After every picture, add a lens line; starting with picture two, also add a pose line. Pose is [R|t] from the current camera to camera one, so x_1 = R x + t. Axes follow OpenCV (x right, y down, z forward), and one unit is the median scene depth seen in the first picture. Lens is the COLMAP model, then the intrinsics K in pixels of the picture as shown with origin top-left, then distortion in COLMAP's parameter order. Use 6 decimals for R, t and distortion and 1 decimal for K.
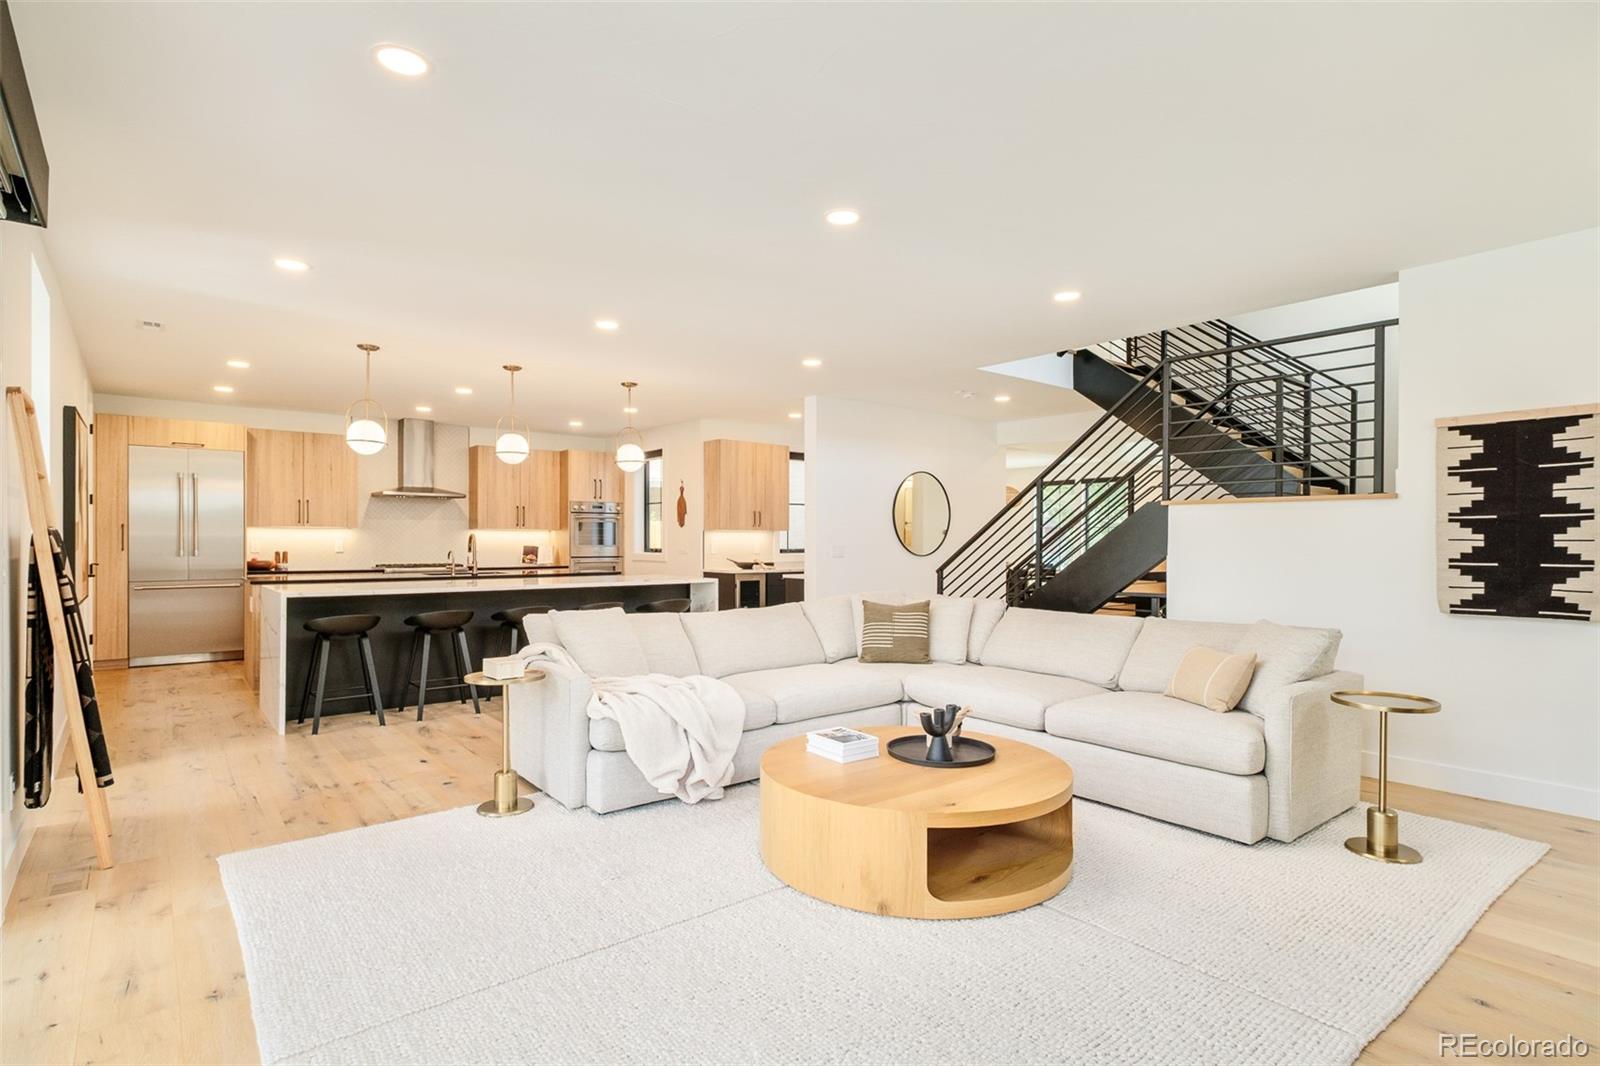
lens RADIAL K [[804.5, 0, 800.0], [0, 804.5, 533.0], [0, 0, 1]] dist [0.002857, 0.000405]
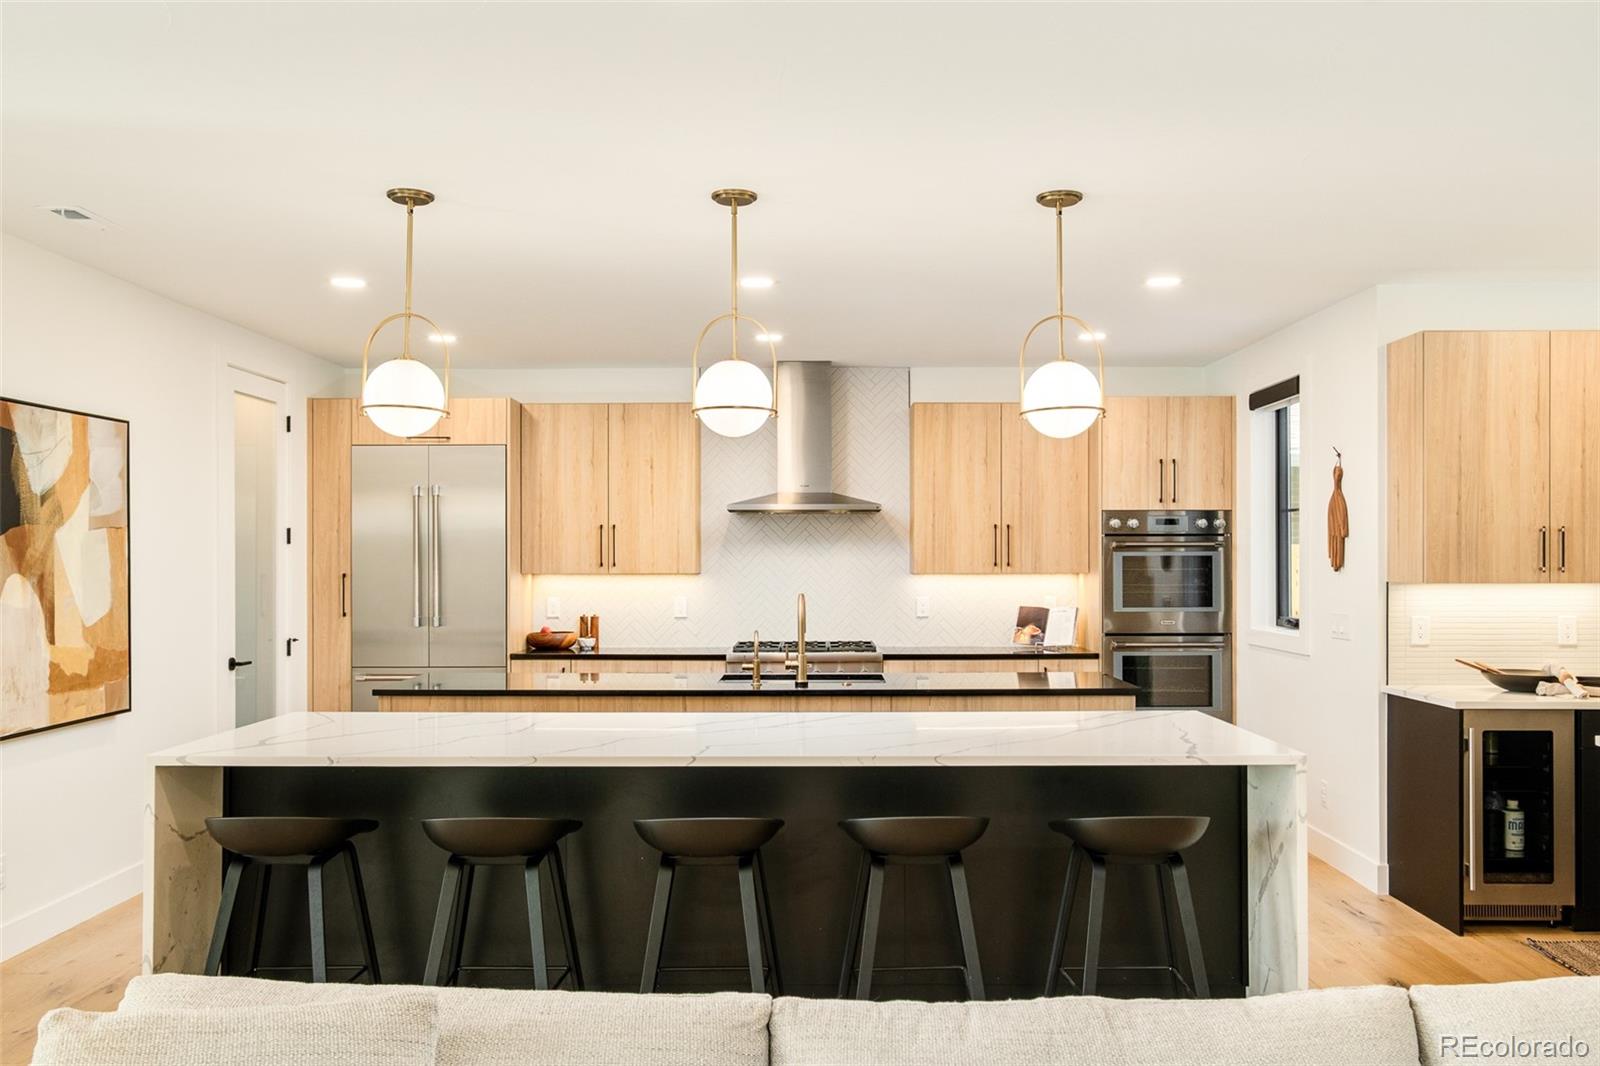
lens RADIAL K [[1305.7, 0, 802.2], [0, 1305.7, 557.7], [0, 0, 1]] dist [-0.005394, -0.001926]
pose [[0.765160, -0.002590, -0.643835, 0.061152], [0.008653, 0.999943, 0.006261, -0.020568], [0.643782, -0.010362, 0.765138, 0.361237]]
